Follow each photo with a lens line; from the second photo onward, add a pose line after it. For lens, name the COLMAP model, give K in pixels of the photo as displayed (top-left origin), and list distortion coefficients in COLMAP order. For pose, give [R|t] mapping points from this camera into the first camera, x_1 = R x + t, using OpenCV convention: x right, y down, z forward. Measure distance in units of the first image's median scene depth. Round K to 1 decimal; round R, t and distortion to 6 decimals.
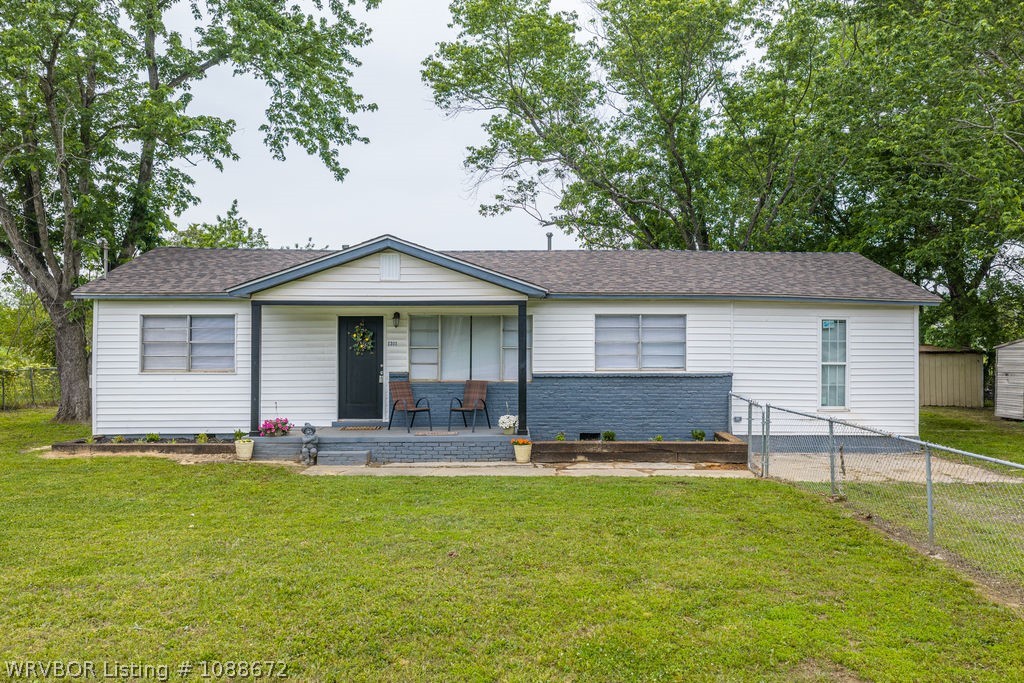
lens RADIAL K [[851.1, 0, 515.8], [0, 851.1, 334.3], [0, 0, 1]] dist [0.022288, -0.038271]
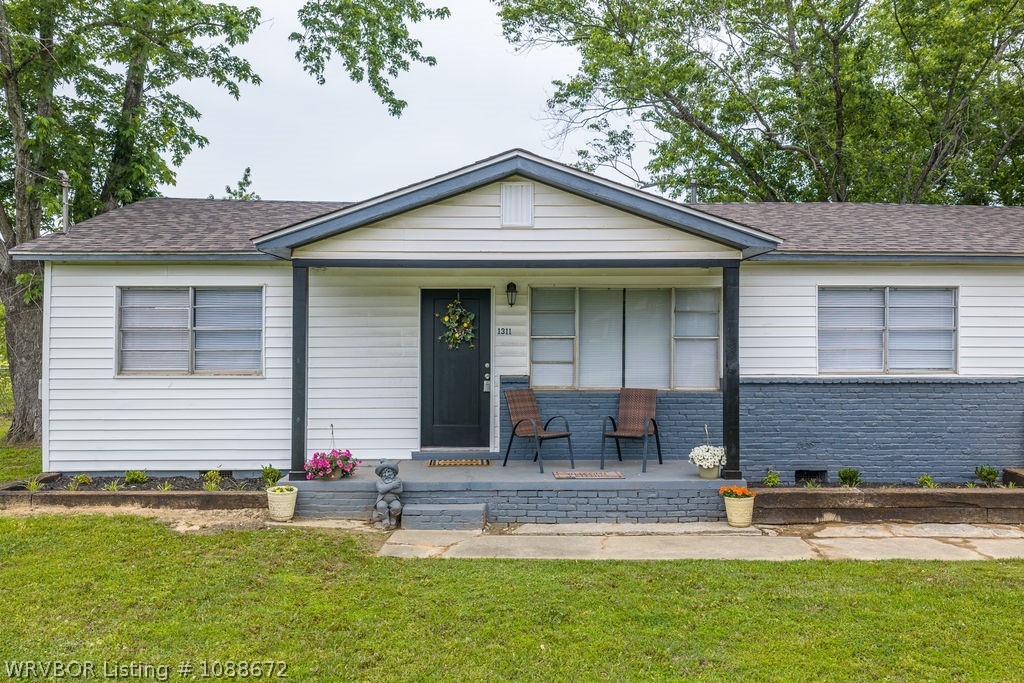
lens RADIAL K [[851.1, 0, 515.8], [0, 851.1, 334.3], [0, 0, 1]] dist [0.022288, -0.038271]
pose [[0.999988, 0.001003, -0.004755, -0.133196], [-0.001000, 0.999999, 0.000584, 0.012767], [0.004755, -0.000580, 0.999989, 0.351350]]
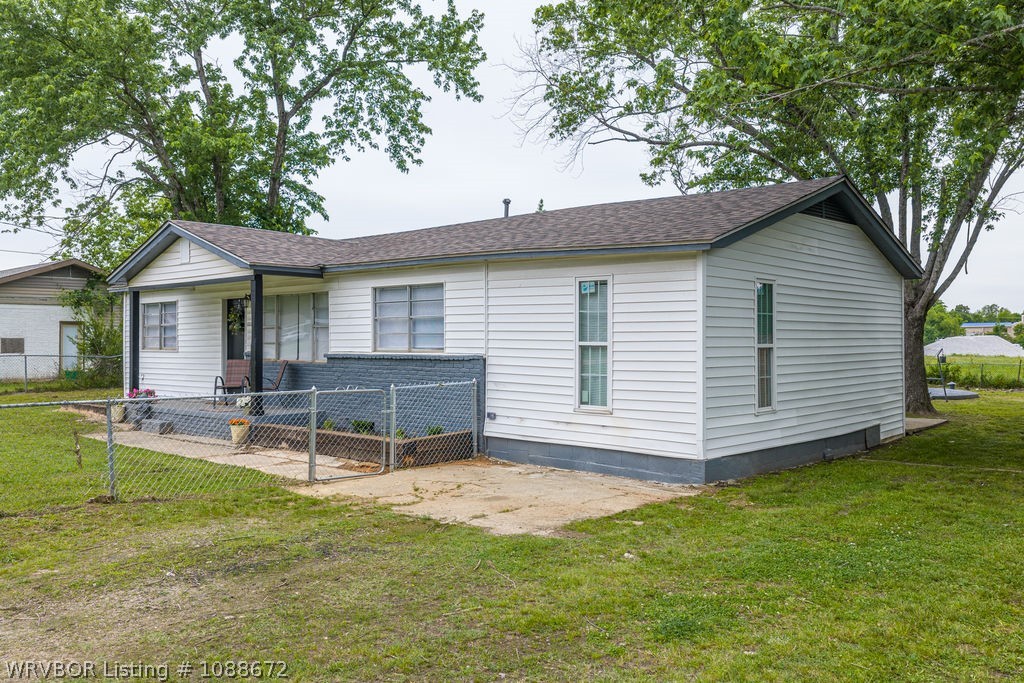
lens RADIAL K [[851.1, 0, 515.8], [0, 851.1, 334.3], [0, 0, 1]] dist [0.022288, -0.038271]
pose [[0.732571, -0.006366, -0.680661, 0.804309], [0.004917, 0.999980, -0.004060, 0.029158], [0.680673, -0.000372, 0.732587, 0.454234]]
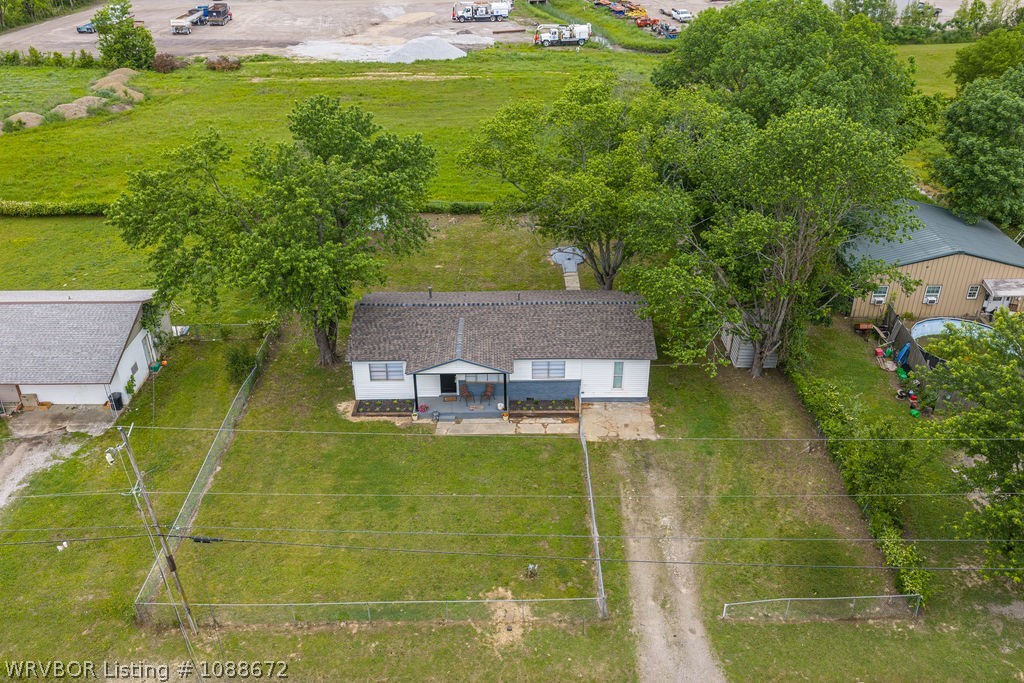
lens RADIAL K [[851.1, 0, 515.8], [0, 851.1, 334.3], [0, 0, 1]] dist [0.022288, -0.038271]
pose [[0.999879, -0.004735, -0.014812, 0.082016], [0.011412, 0.870494, 0.492047, -1.459521], [0.010564, -0.492157, 0.870443, -1.360301]]
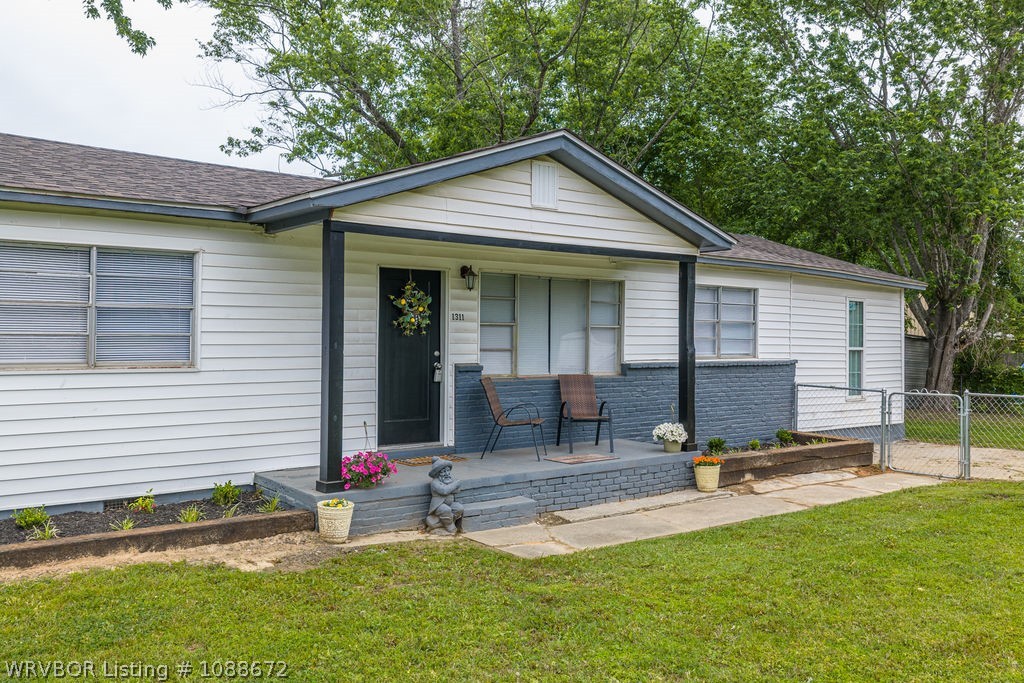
lens RADIAL K [[851.1, 0, 515.8], [0, 851.1, 334.3], [0, 0, 1]] dist [0.022288, -0.038271]
pose [[0.801541, 0.008932, 0.597874, -0.474661], [-0.006886, 0.999960, -0.005707, 0.026463], [-0.597901, 0.000457, 0.801570, 0.485886]]
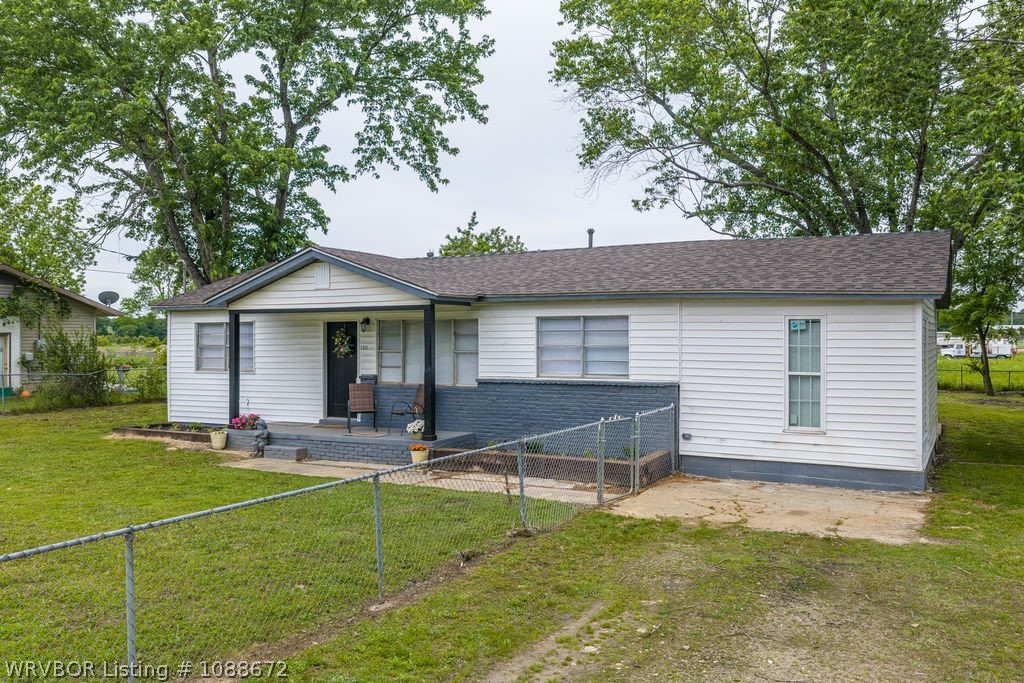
lens RADIAL K [[851.1, 0, 515.8], [0, 851.1, 334.3], [0, 0, 1]] dist [0.022288, -0.038271]
pose [[0.876420, -0.004749, -0.481524, 0.526002], [0.006081, 0.999981, 0.001207, -0.005534], [0.481509, -0.003986, 0.876432, 0.166217]]
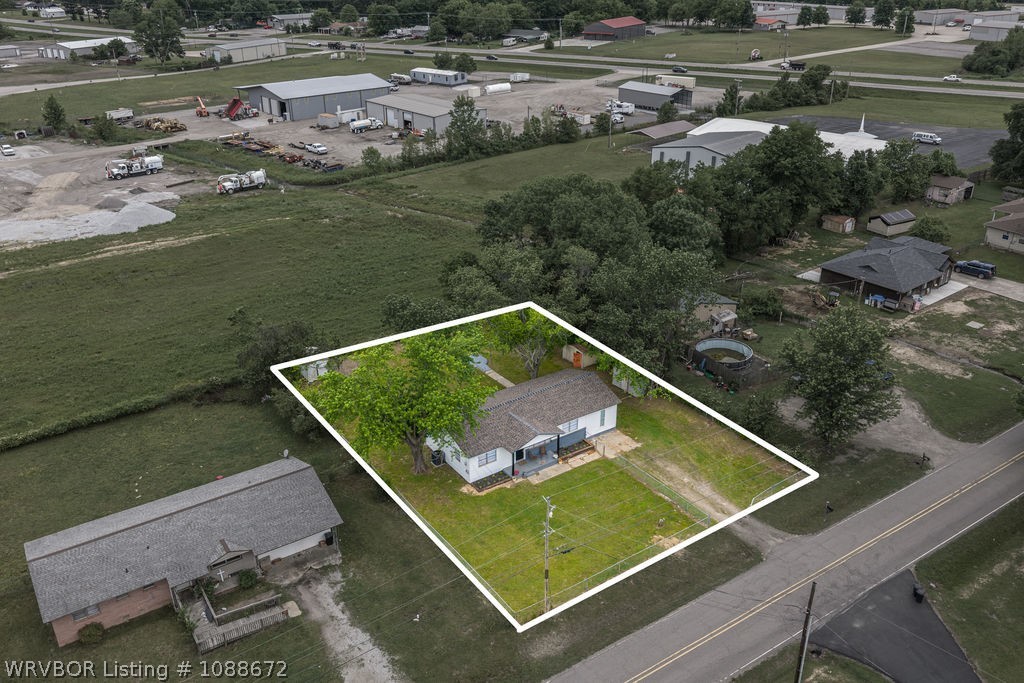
lens RADIAL K [[851.1, 0, 515.8], [0, 851.1, 334.3], [0, 0, 1]] dist [0.022288, -0.038271]
pose [[0.830675, -0.239389, 0.502665, -2.283798], [0.005429, 0.906283, 0.422637, -2.382761], [-0.556731, -0.348345, 0.754126, -2.120665]]
